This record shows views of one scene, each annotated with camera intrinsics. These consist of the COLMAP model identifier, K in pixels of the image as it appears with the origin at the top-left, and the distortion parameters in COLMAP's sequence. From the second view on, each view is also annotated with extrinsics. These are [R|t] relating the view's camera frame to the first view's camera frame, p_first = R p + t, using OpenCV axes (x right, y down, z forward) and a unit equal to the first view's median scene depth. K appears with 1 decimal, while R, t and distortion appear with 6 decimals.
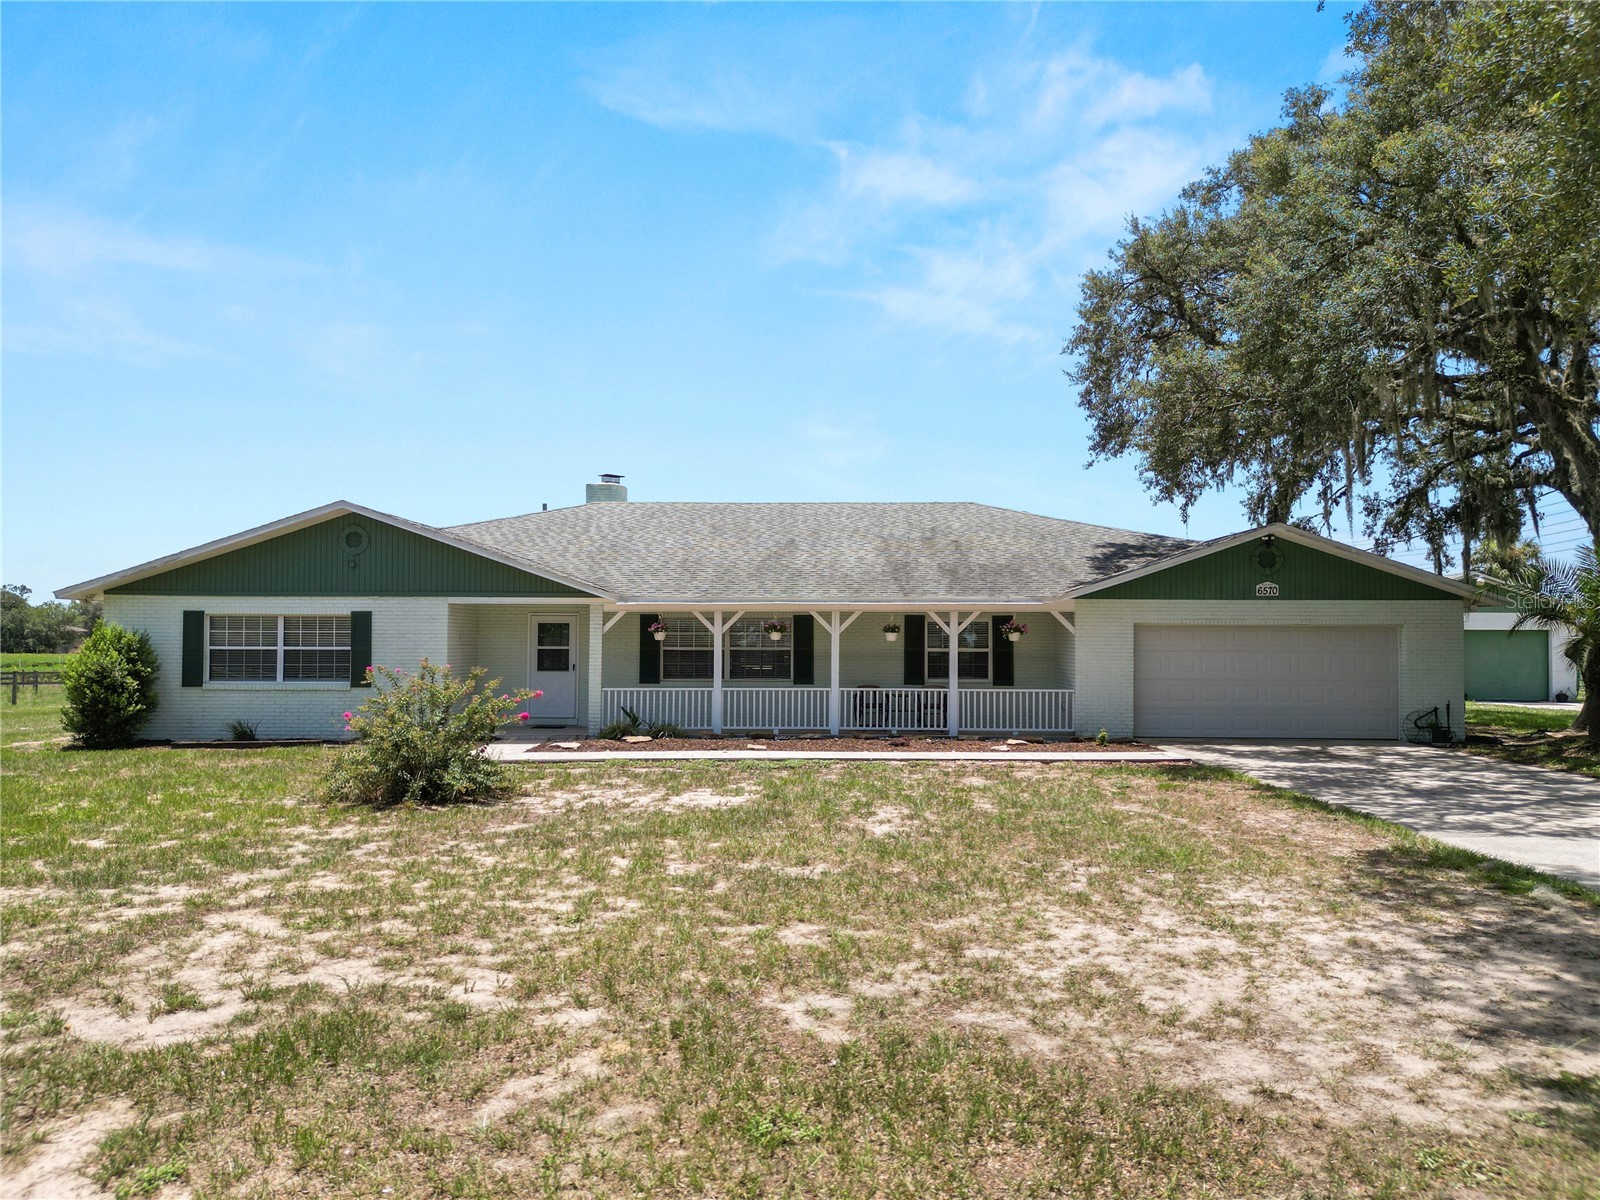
lens RADIAL K [[1123.7, 0, 800.0], [0, 1123.7, 600.0], [0, 0, 1]] dist [0.065126, -0.065969]
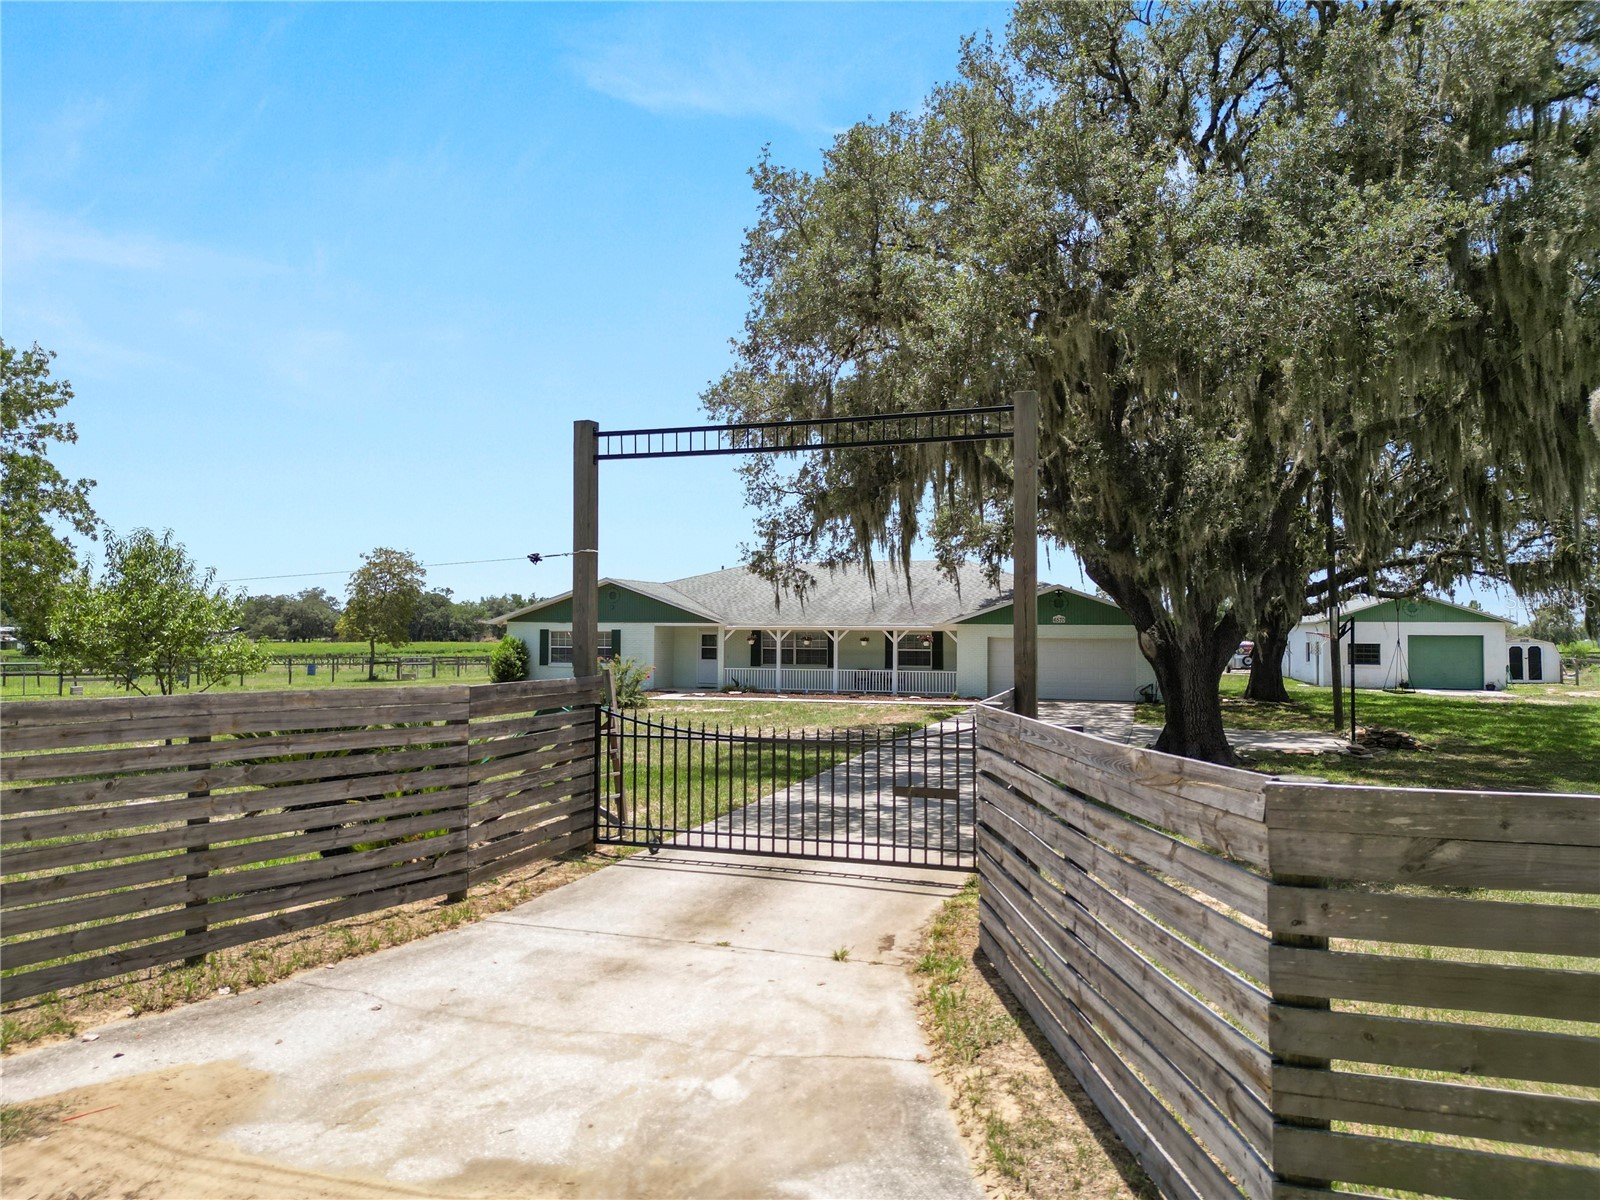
lens RADIAL K [[1120.3, 0, 800.0], [0, 1120.3, 600.0], [0, 0, 1]] dist [0.094585, -0.127551]
pose [[0.957962, -0.005891, -0.286836, 0.524106], [0.008564, 0.999931, 0.008067, -0.057762], [0.286769, -0.010185, 0.957946, -0.868736]]
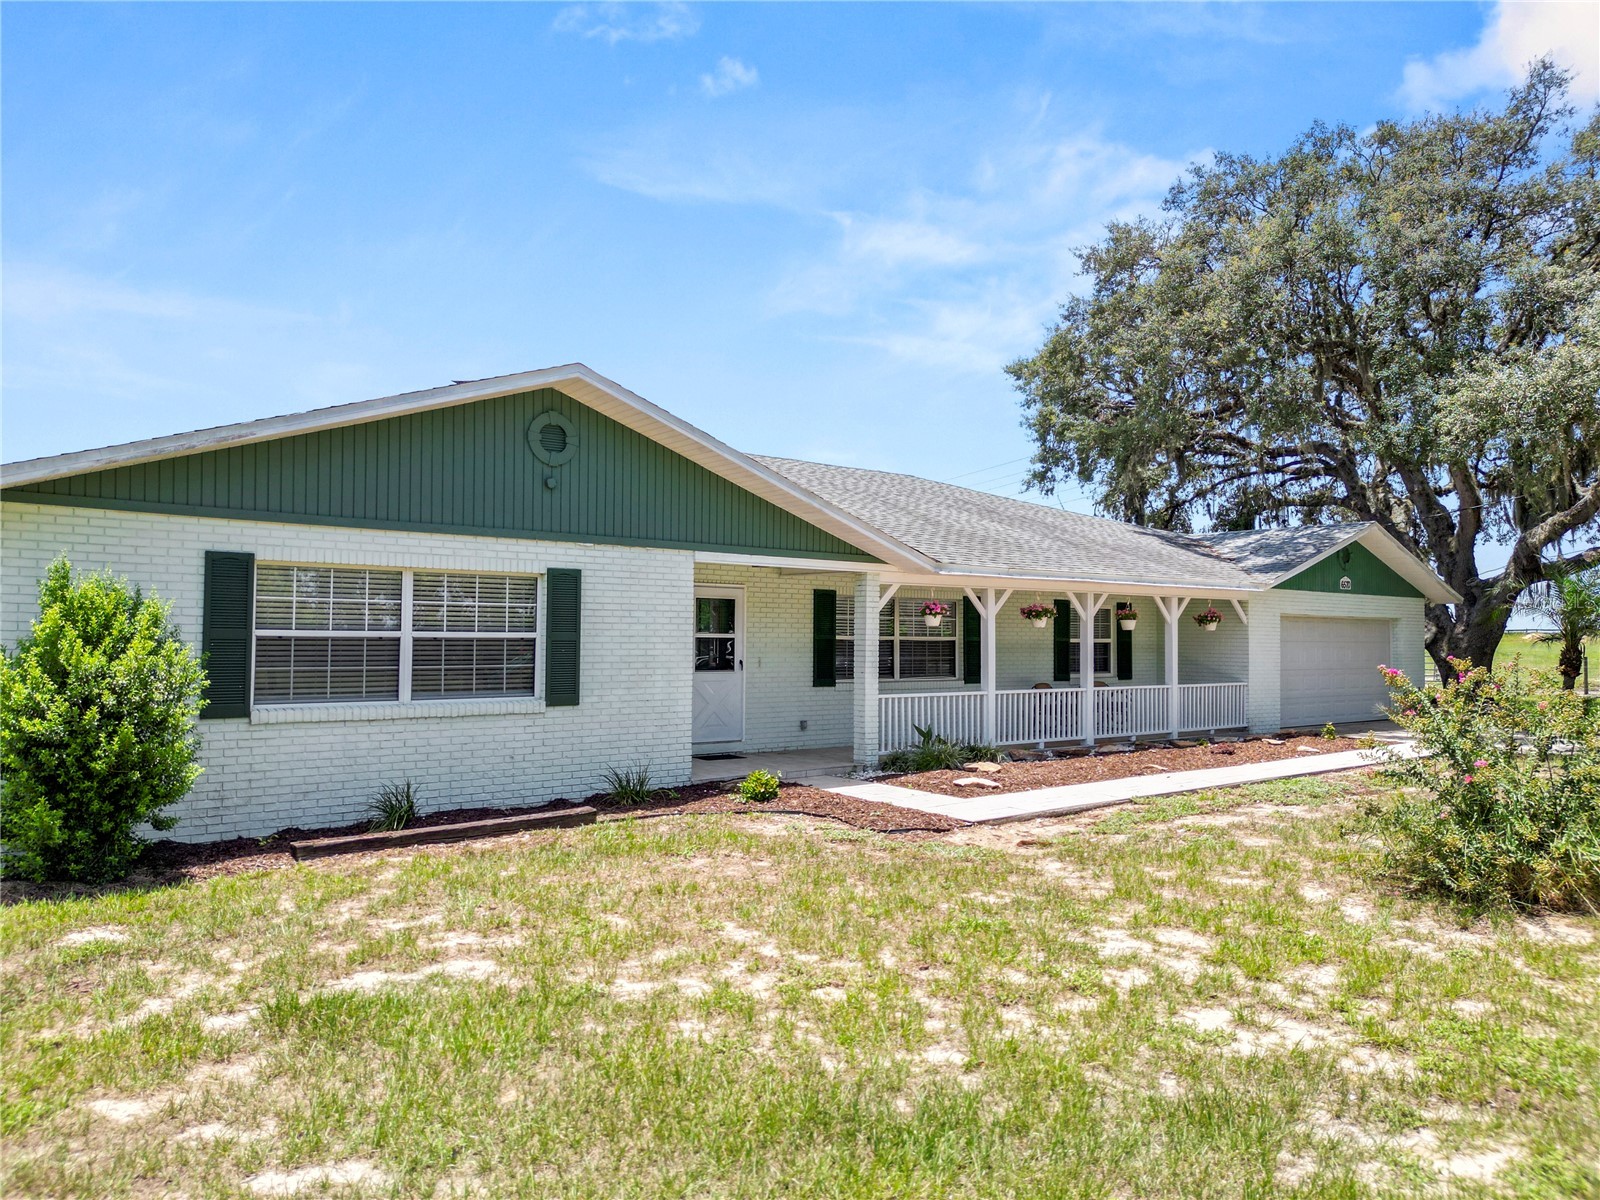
lens RADIAL K [[1123.7, 0, 800.0], [0, 1123.7, 600.0], [0, 0, 1]] dist [0.065126, -0.065969]
pose [[0.764769, 0.024367, 0.643844, -0.649957], [-0.034708, 0.999392, 0.003403, 0.019232], [-0.643369, -0.024949, 0.765149, 0.503198]]
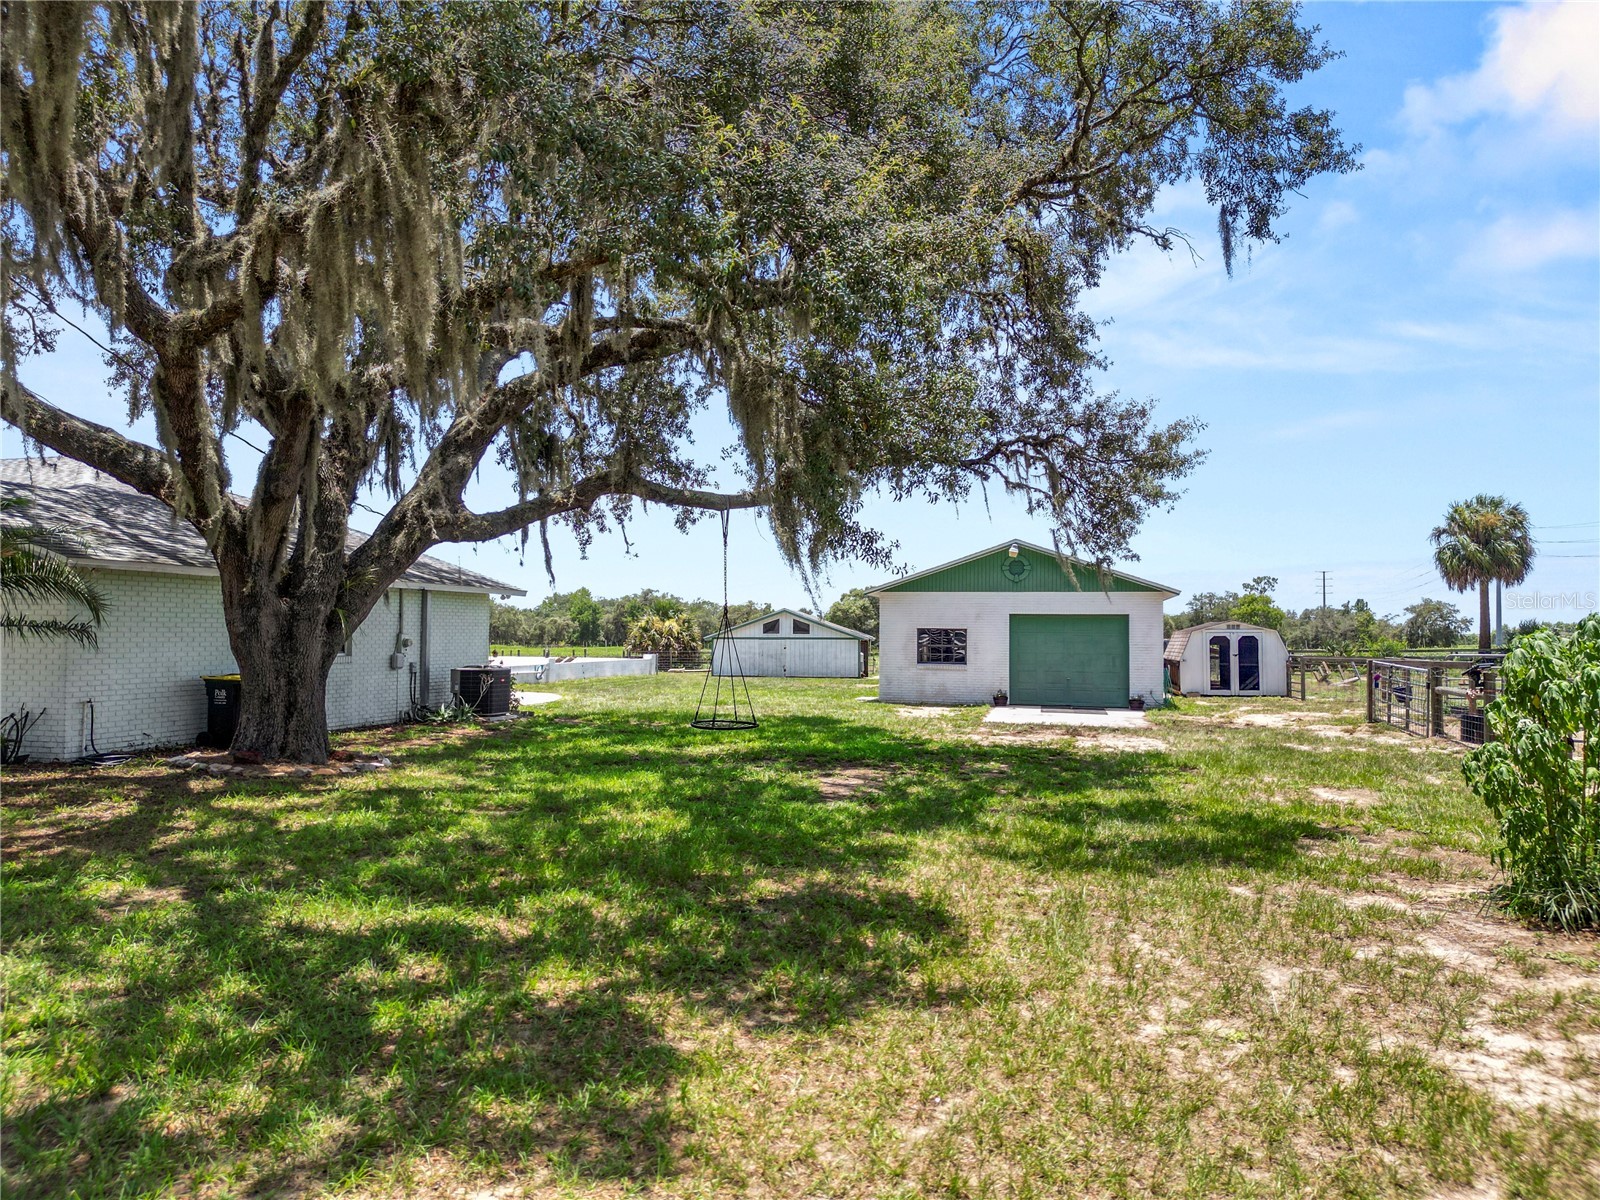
lens RADIAL K [[1120.3, 0, 800.0], [0, 1120.3, 600.0], [0, 0, 1]] dist [0.094585, -0.127551]
pose [[0.973158, 0.002028, -0.230128, 1.154602], [0.000191, 0.999954, 0.009621, 0.018581], [0.230137, -0.009407, 0.973113, 0.427292]]
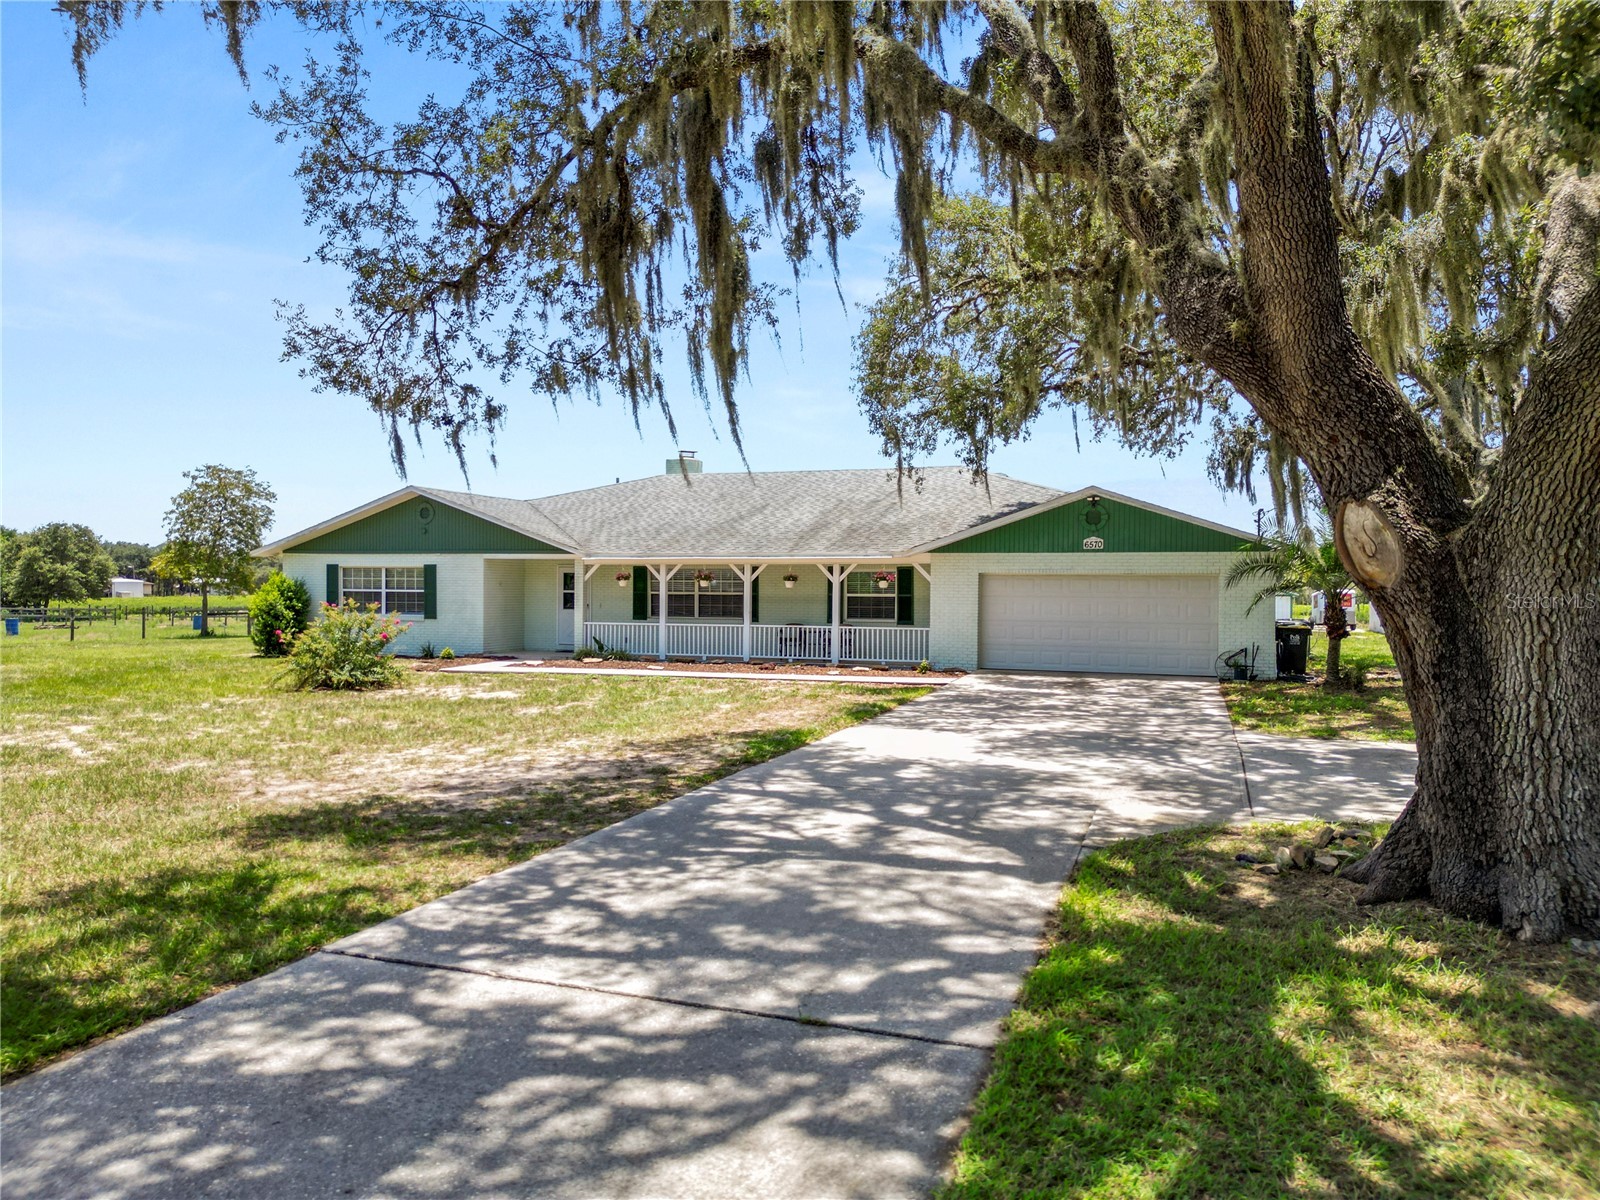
lens RADIAL K [[1123.7, 0, 800.0], [0, 1123.7, 600.0], [0, 0, 1]] dist [0.065126, -0.065969]
pose [[0.947968, 0.007568, -0.318276, 0.483179], [0.007788, 0.998867, 0.046947, -0.007910], [0.318271, -0.046983, 0.946835, -0.169777]]
